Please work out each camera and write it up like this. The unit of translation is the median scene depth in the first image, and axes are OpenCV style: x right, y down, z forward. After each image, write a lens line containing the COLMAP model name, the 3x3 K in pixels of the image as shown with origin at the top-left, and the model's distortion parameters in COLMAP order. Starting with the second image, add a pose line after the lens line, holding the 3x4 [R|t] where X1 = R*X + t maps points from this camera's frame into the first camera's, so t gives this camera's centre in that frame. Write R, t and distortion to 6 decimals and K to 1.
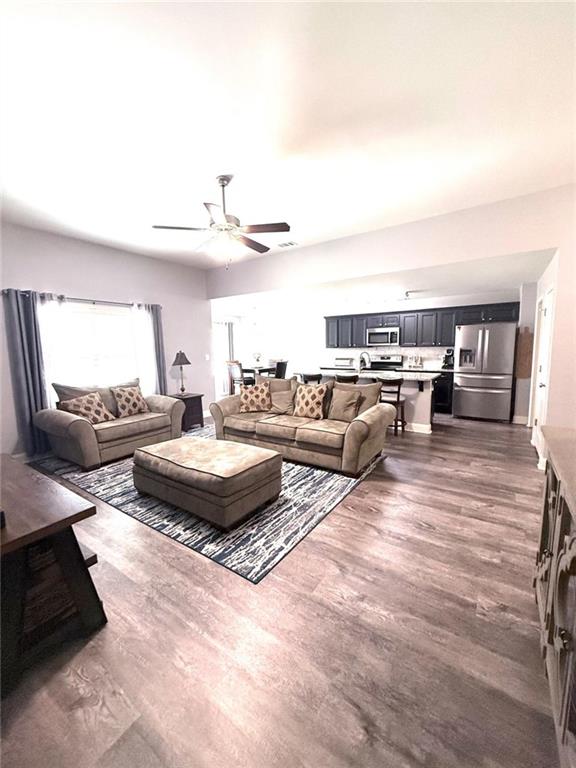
lens RADIAL K [[307.3, 0, 284.5], [0, 307.3, 381.9], [0, 0, 1]] dist [-0.001295, 0.000407]
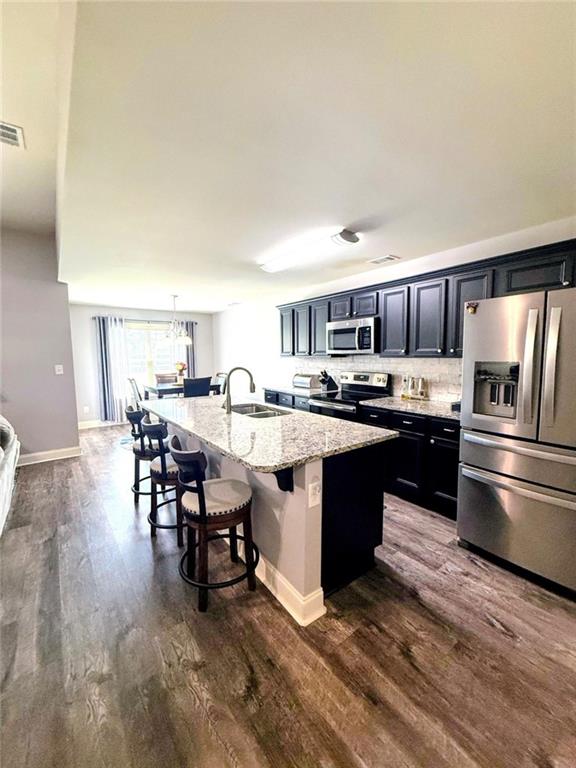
lens RADIAL K [[307.3, 0, 288.3], [0, 307.3, 386.8], [0, 0, 1]] dist [-0.001295, 0.000407]
pose [[0.951343, 0.041330, -0.305350, 0.395455], [-0.043684, 0.999045, -0.000876, -0.060085], [0.305023, 0.014173, 0.952240, 0.492649]]
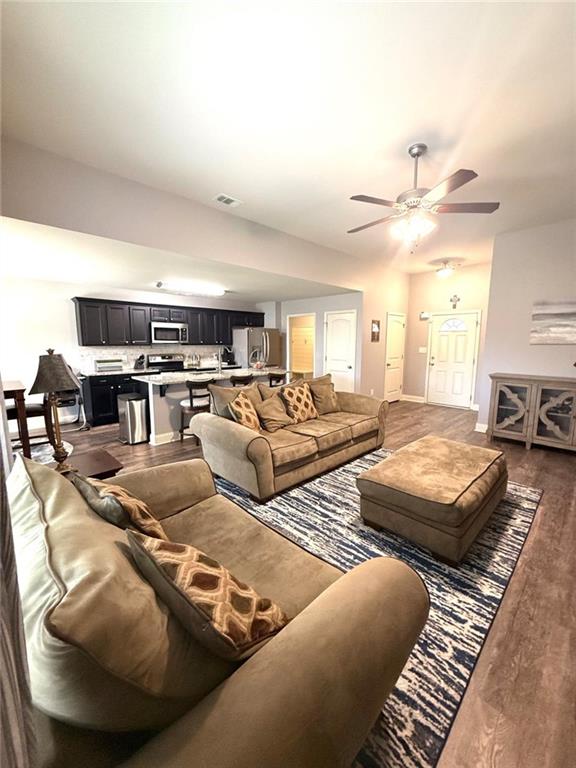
lens RADIAL K [[307.3, 0, 288.0], [0, 307.3, 381.2], [0, 0, 1]] dist [-0.001295, 0.000407]
pose [[0.186573, -0.106471, 0.976655, -0.504705], [0.107777, 0.990328, 0.087373, -0.053110], [-0.976512, 0.088959, 0.196243, 0.529073]]
